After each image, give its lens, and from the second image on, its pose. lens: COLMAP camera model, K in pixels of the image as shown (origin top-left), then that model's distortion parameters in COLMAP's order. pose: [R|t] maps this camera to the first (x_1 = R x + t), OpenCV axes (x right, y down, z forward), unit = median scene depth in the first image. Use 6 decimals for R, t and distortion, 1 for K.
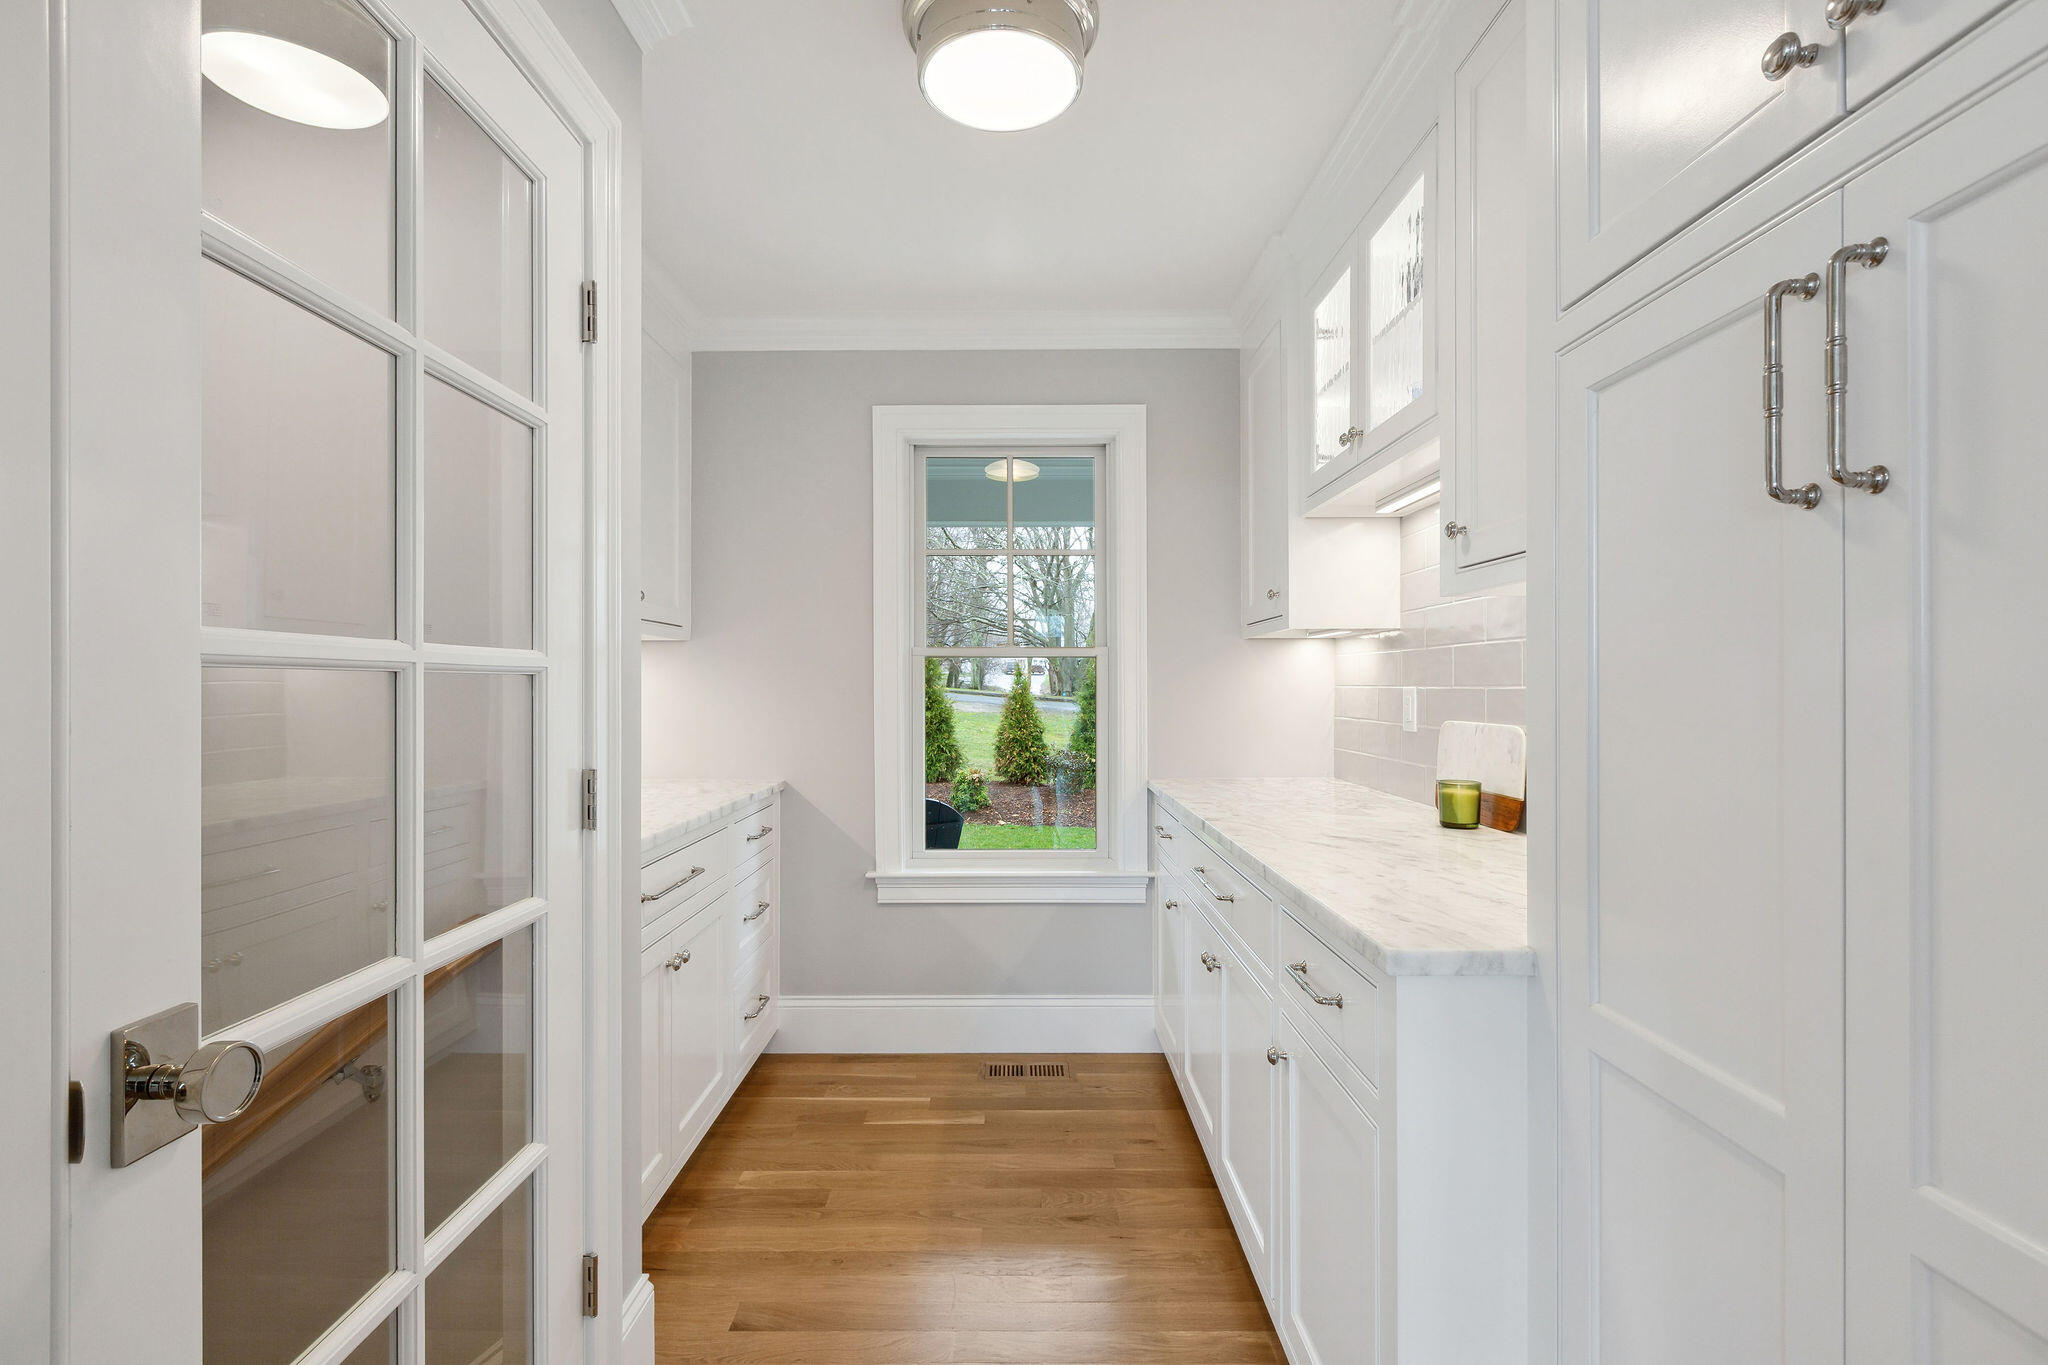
lens RADIAL K [[938.5, 0, 1012.6], [0, 938.5, 678.2], [0, 0, 1]] dist [-0.001328, -0.000204]
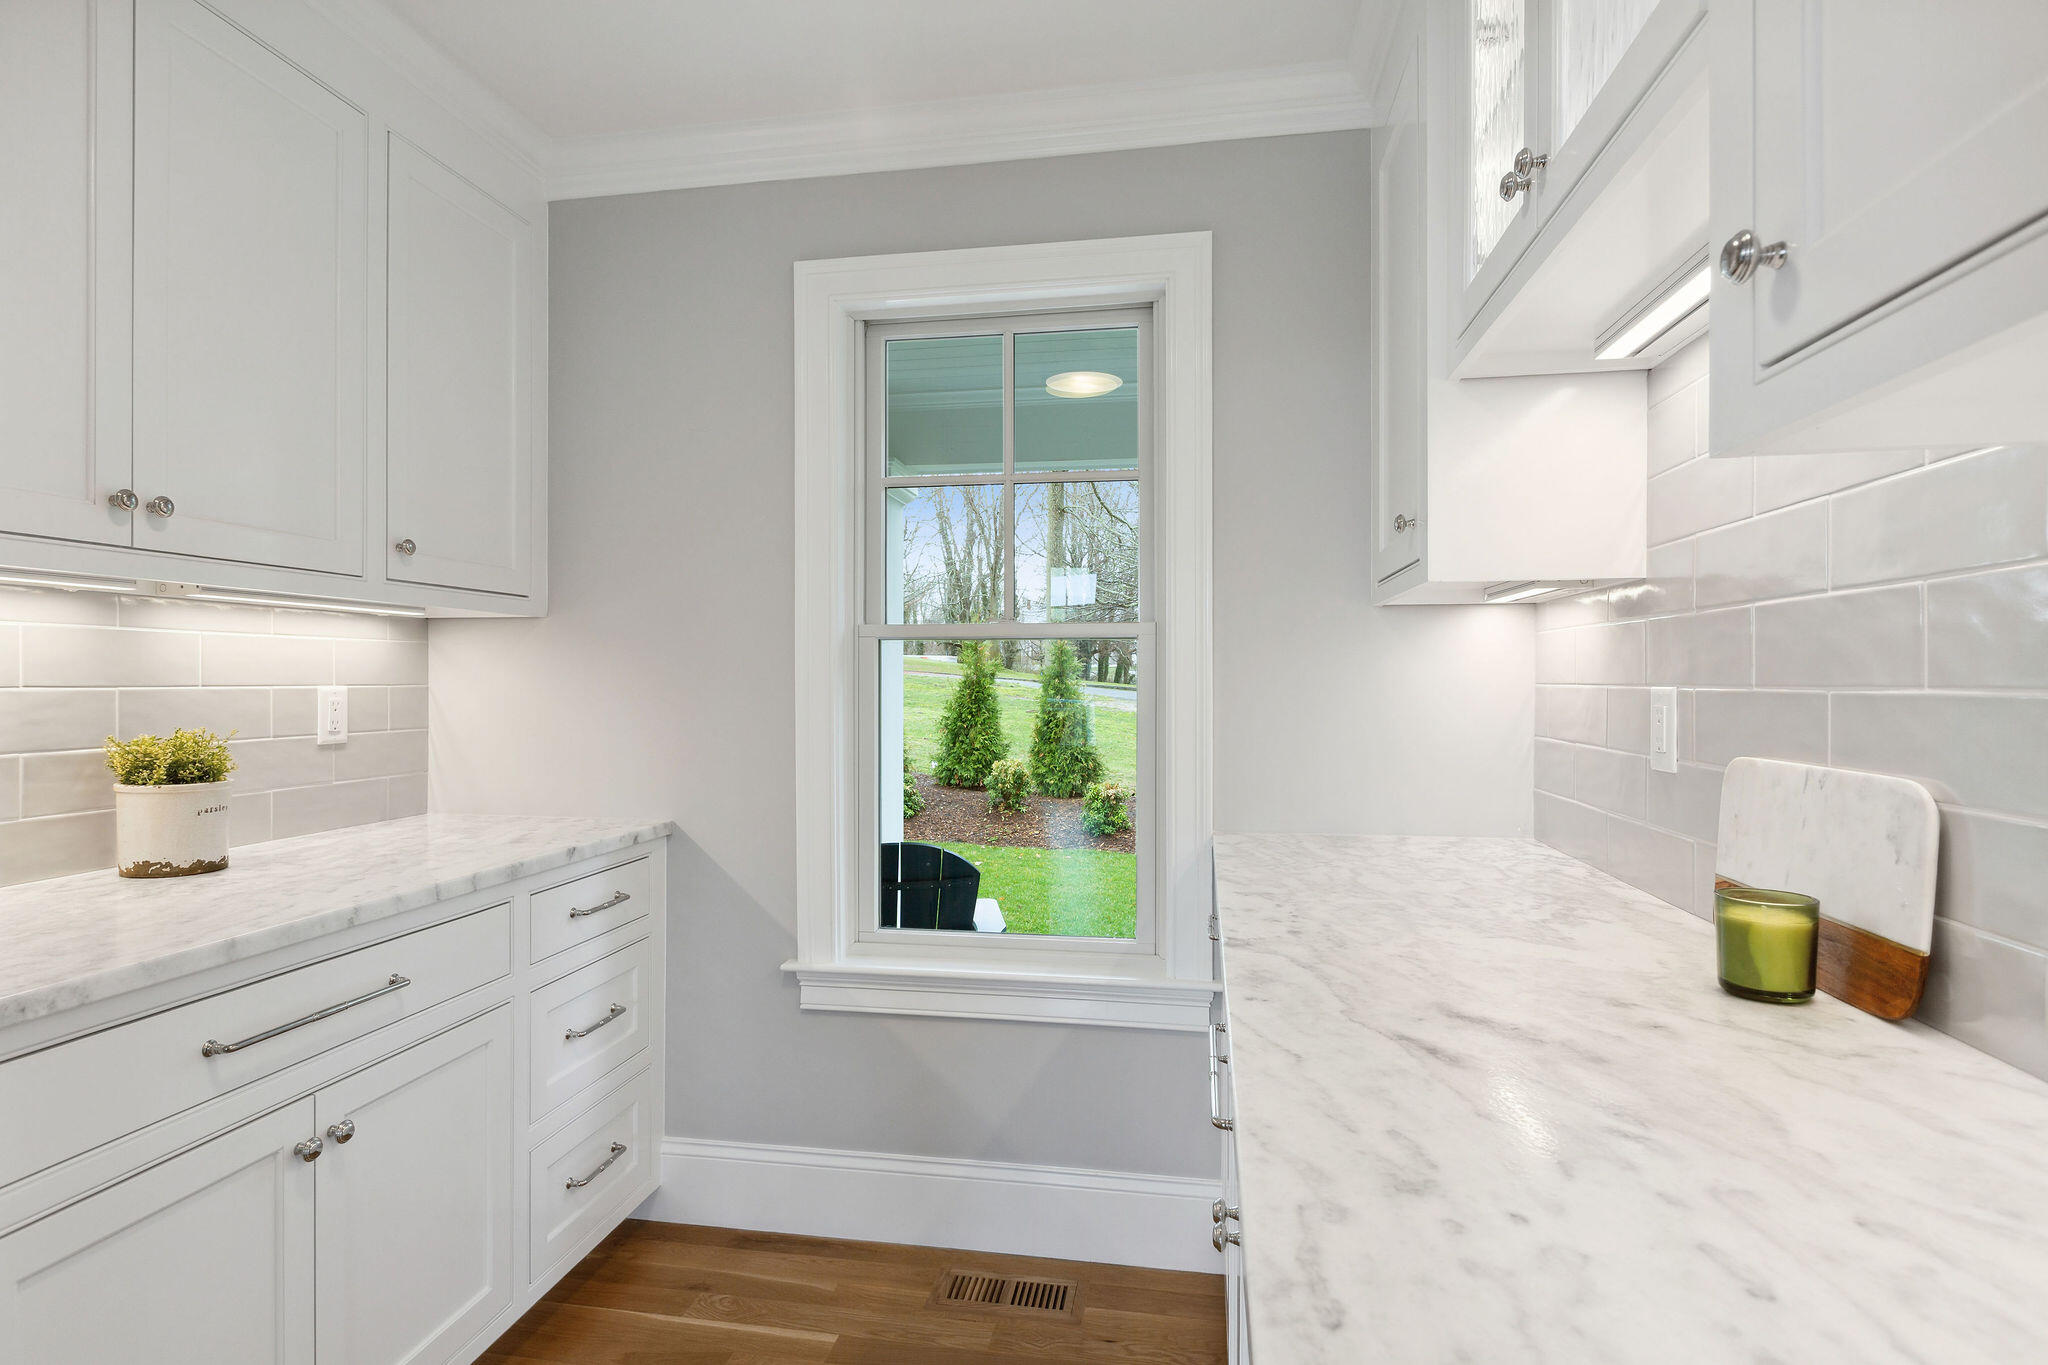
lens RADIAL K [[1074.3, 0, 1007.5], [0, 1074.3, 676.0], [0, 0, 1]] dist [0.002486, 0.001426]
pose [[0.985045, 0.000918, -0.172295, 0.138921], [-0.000258, 0.999993, 0.003848, 0.000468], [0.172298, -0.003746, 0.985038, 0.288186]]
